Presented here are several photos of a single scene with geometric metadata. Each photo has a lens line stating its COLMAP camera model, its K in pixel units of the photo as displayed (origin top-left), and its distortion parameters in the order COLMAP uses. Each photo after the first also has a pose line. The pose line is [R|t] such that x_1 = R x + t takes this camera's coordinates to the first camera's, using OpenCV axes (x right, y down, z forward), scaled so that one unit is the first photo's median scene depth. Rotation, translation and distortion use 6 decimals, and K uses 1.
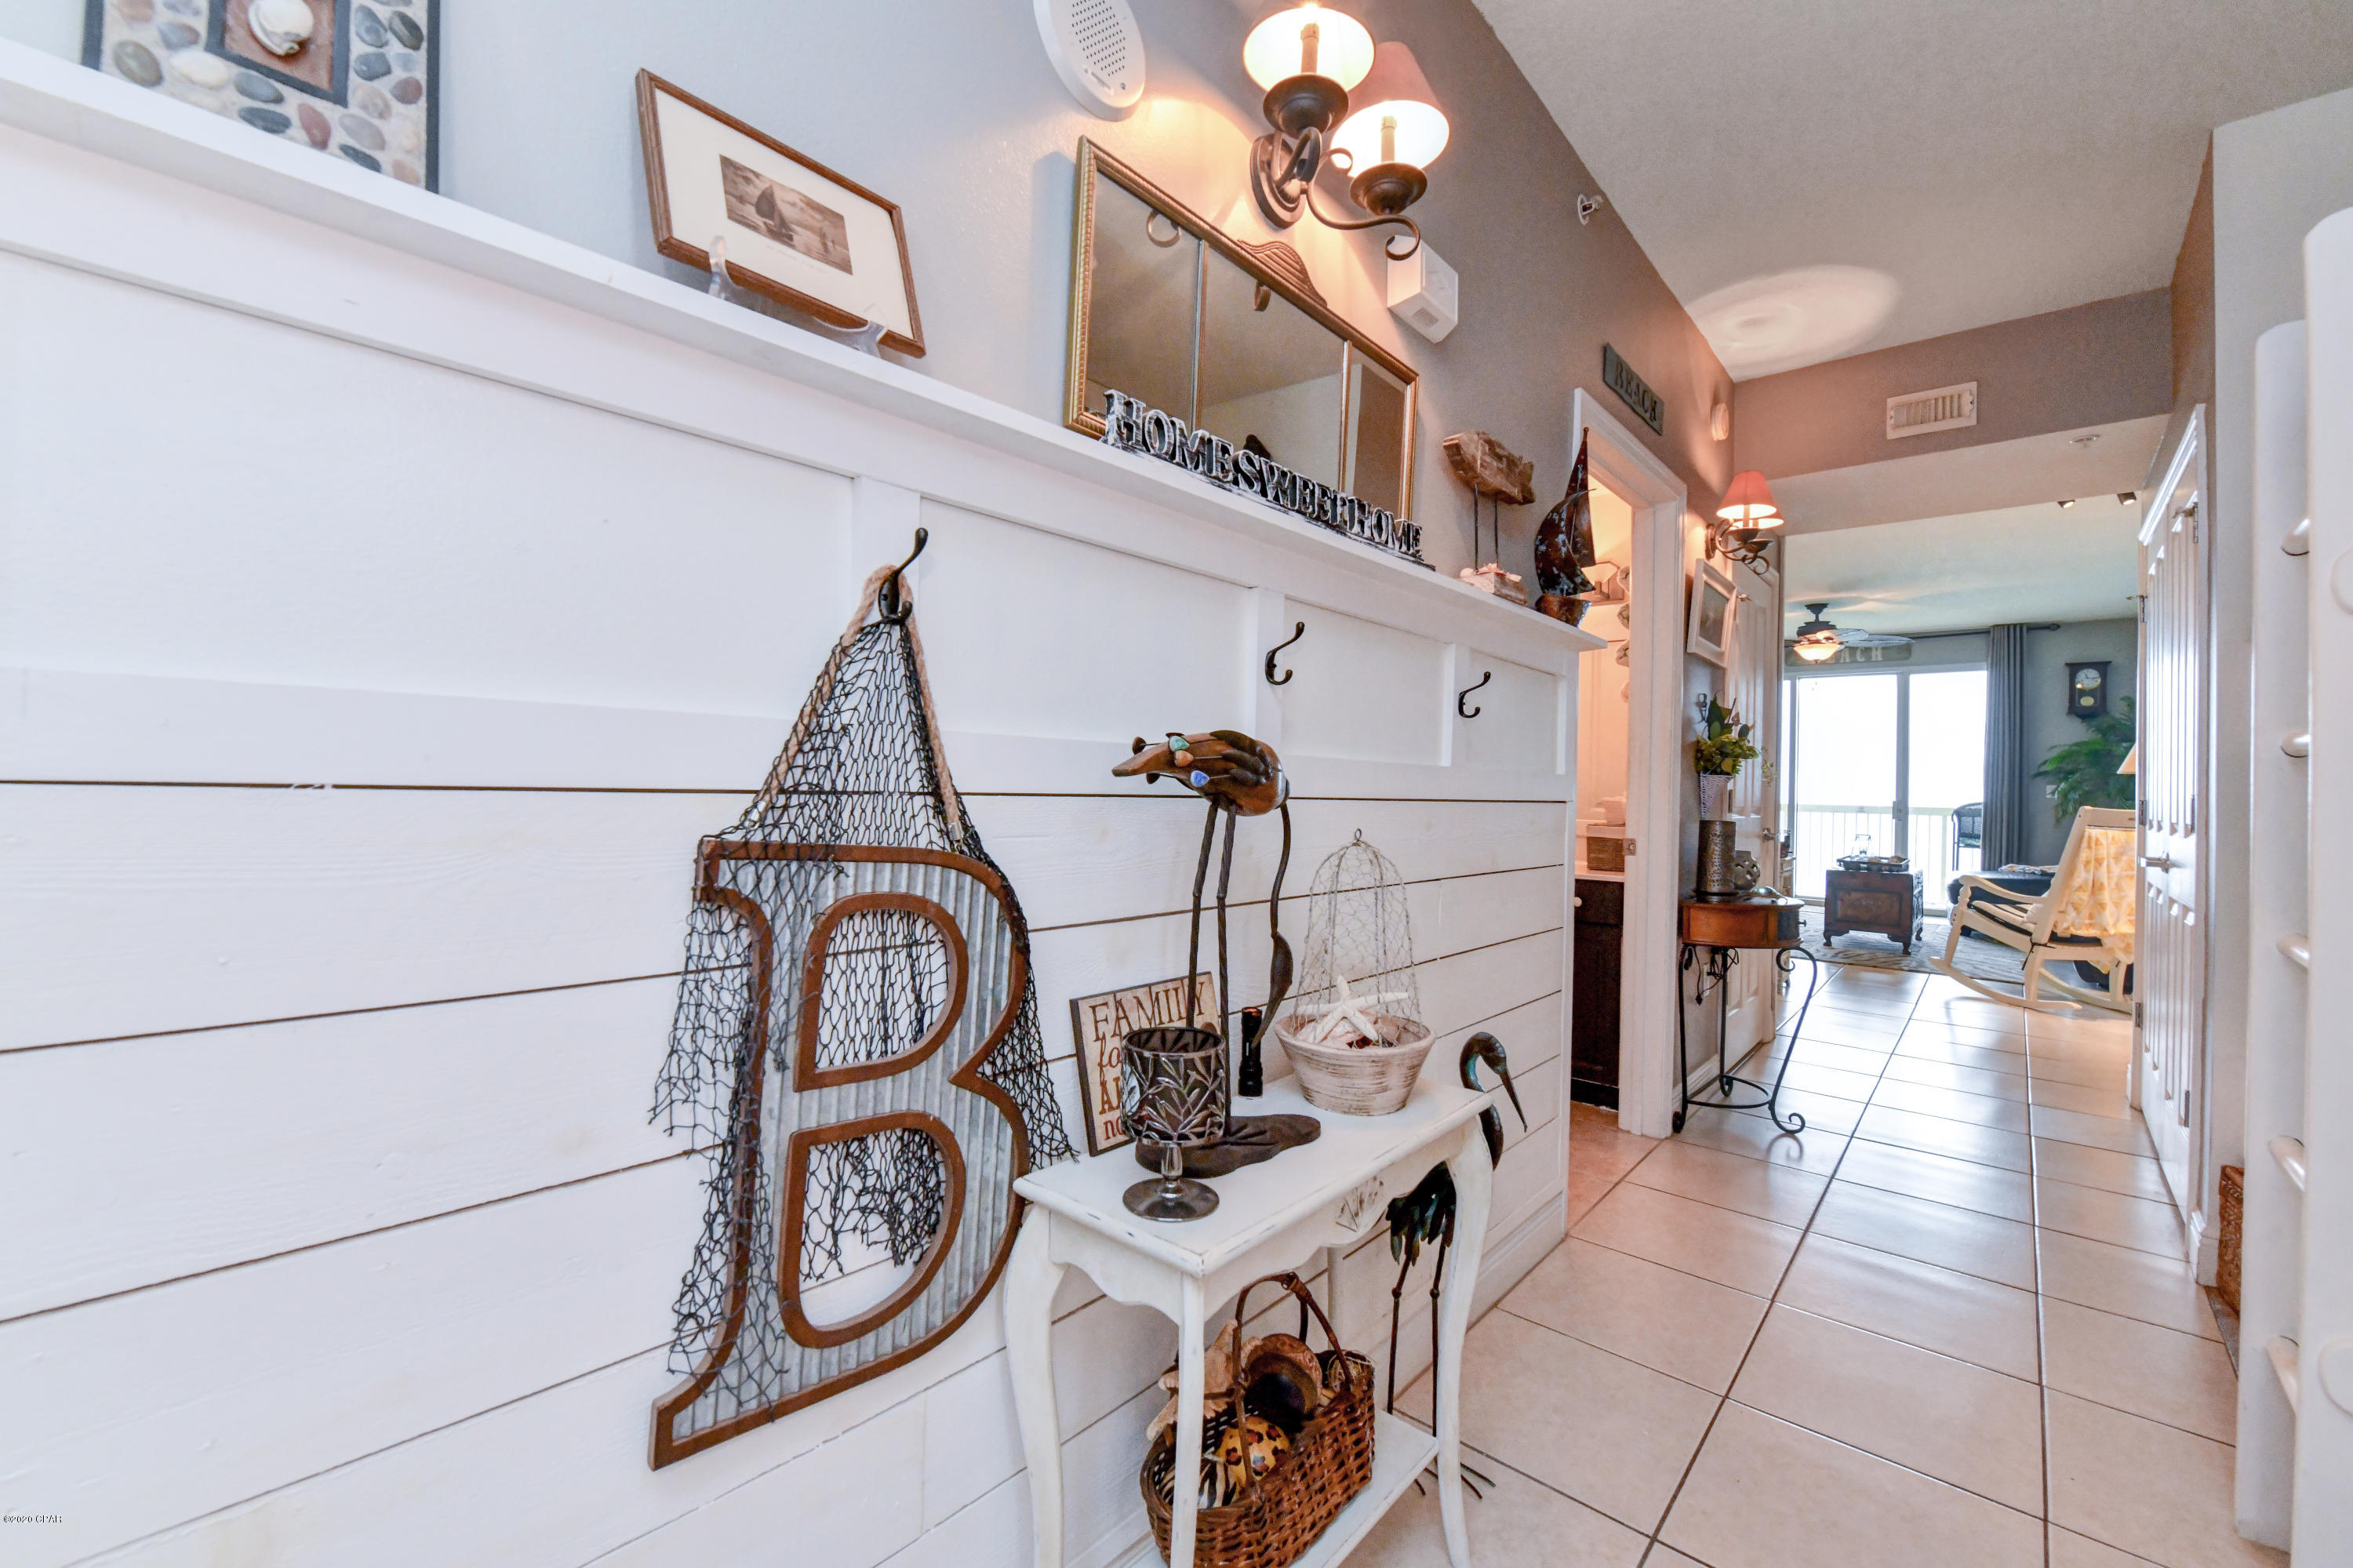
lens RADIAL K [[928.4, 0, 1165.9], [0, 928.4, 783.1], [0, 0, 1]] dist [-0.013909, -0.003885]
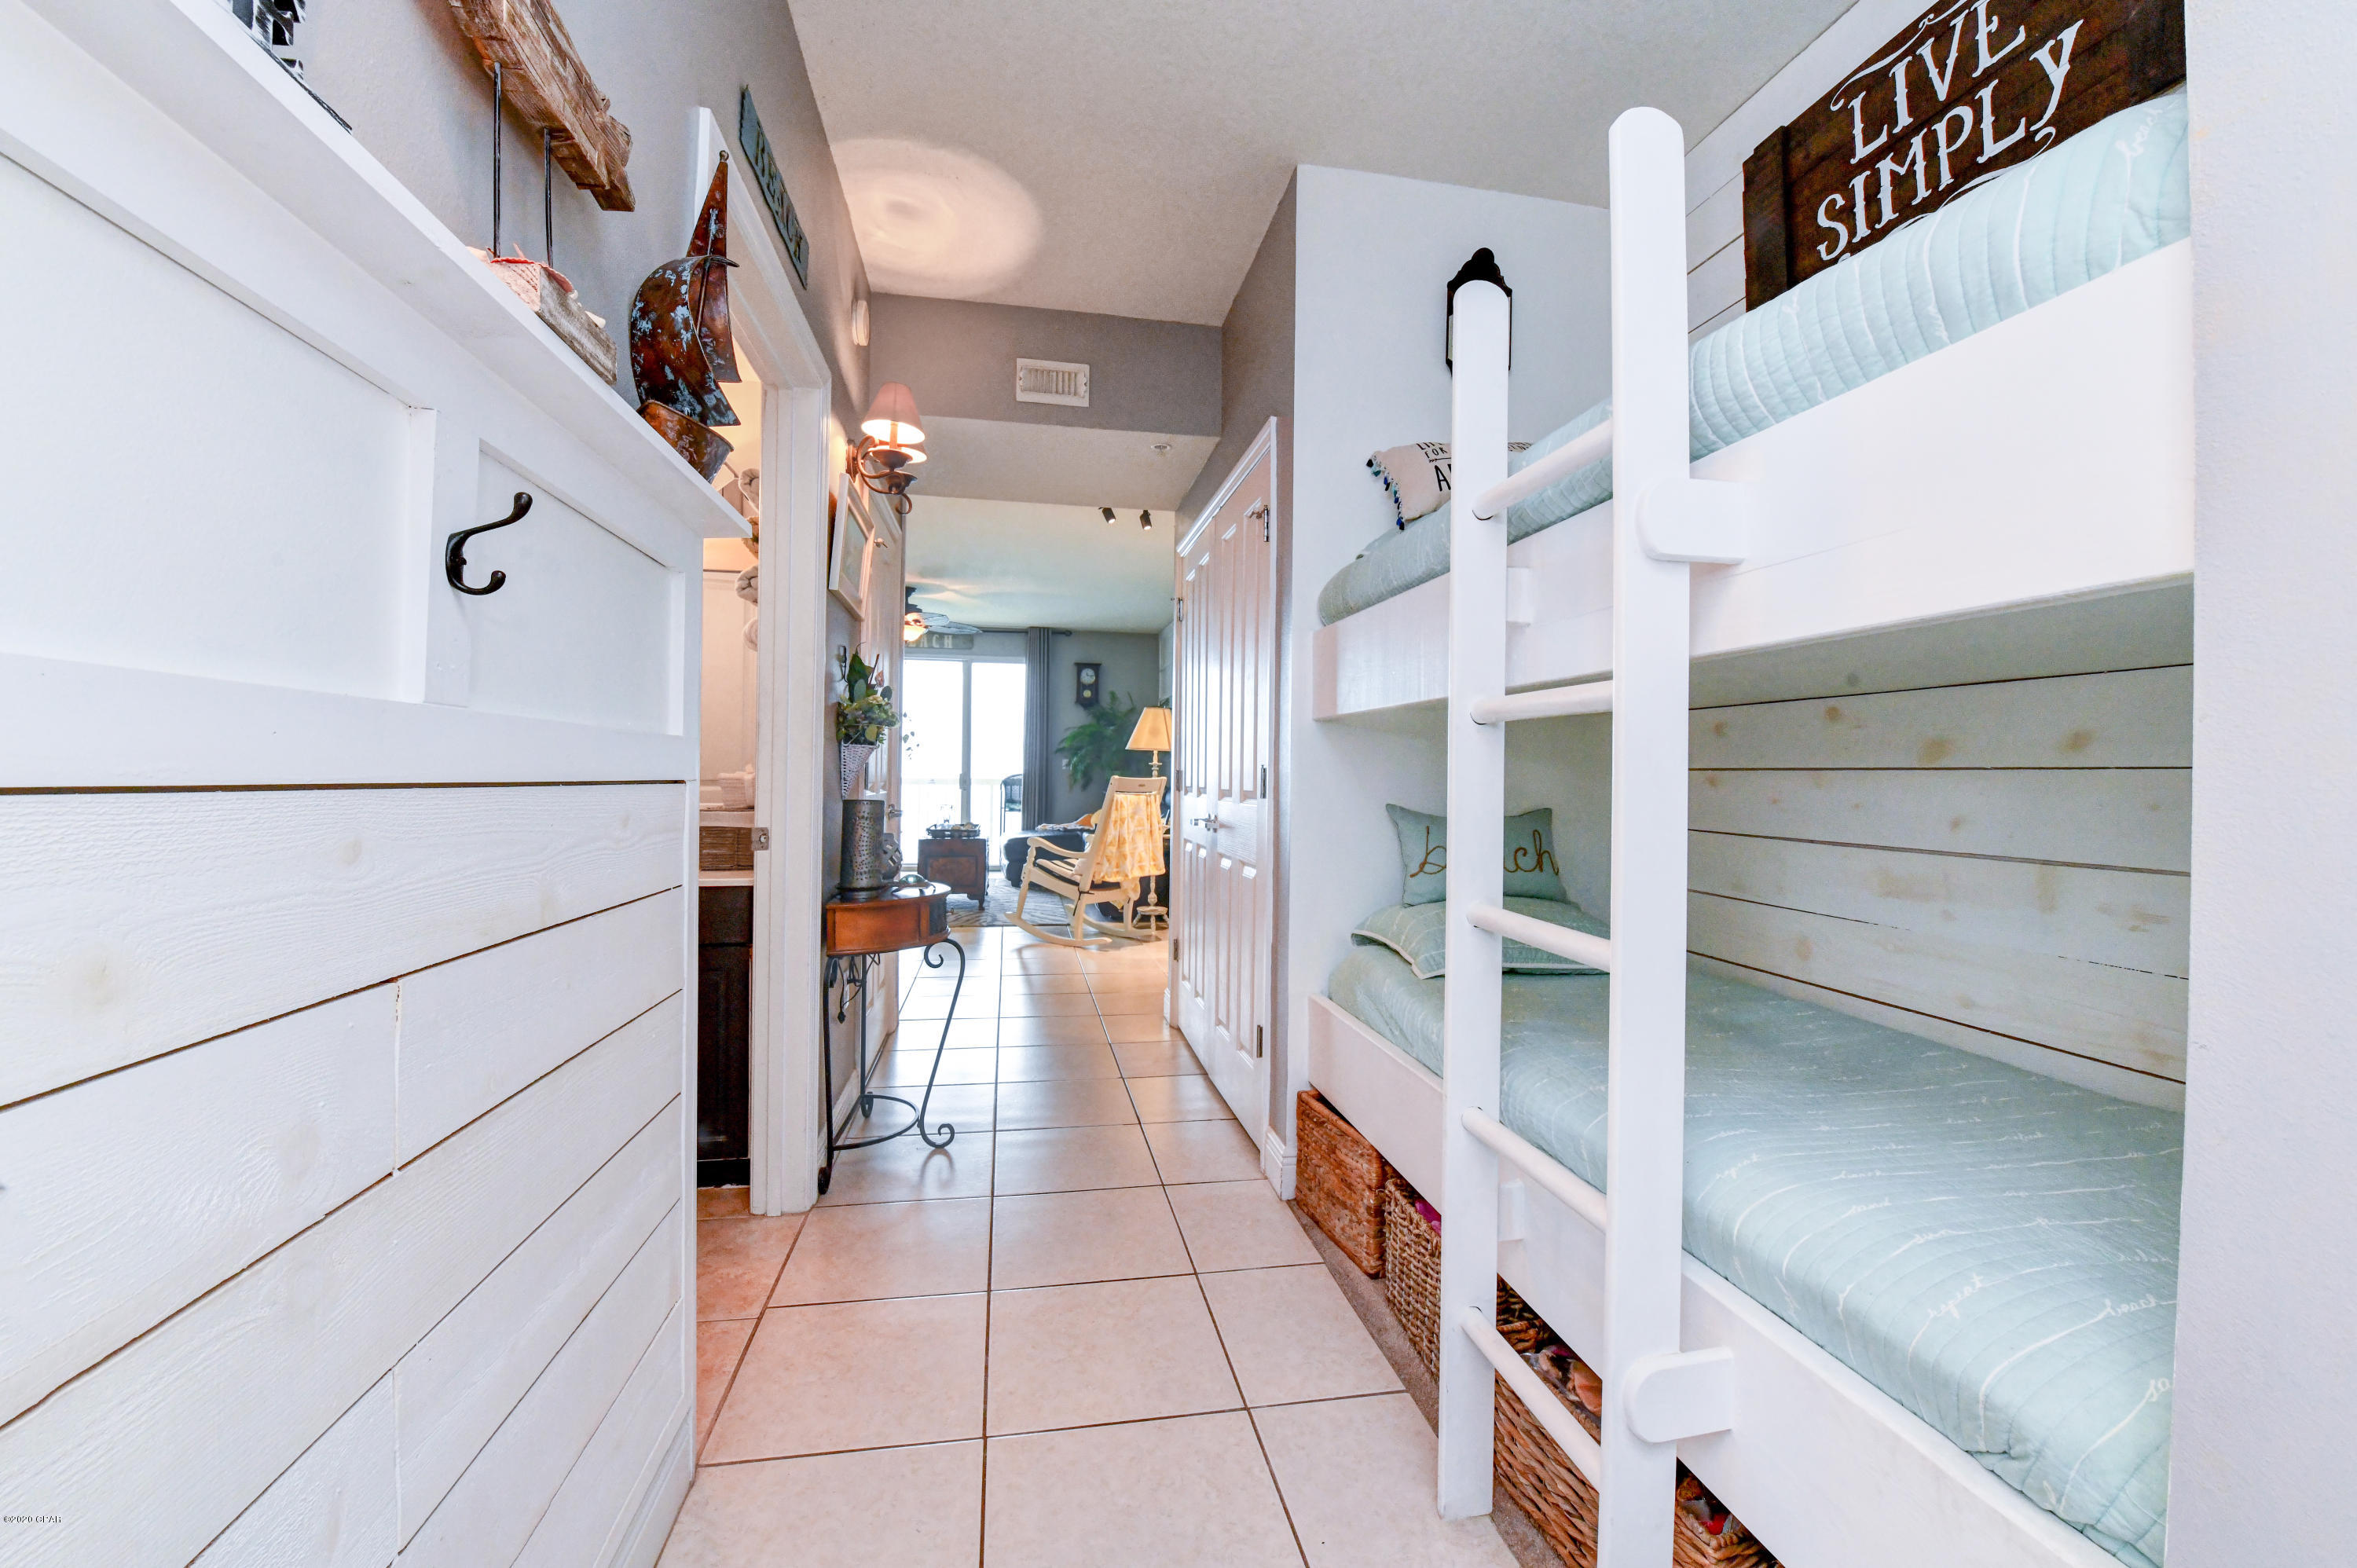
lens RADIAL K [[936.3, 0, 1187.3], [0, 936.3, 774.4], [0, 0, 1]] dist [-0.011204, -0.003221]
pose [[0.596865, -0.013426, 0.802229, 0.095723], [-0.000367, 0.999855, 0.017007, 0.003635], [-0.802341, -0.010445, 0.596774, 0.257034]]
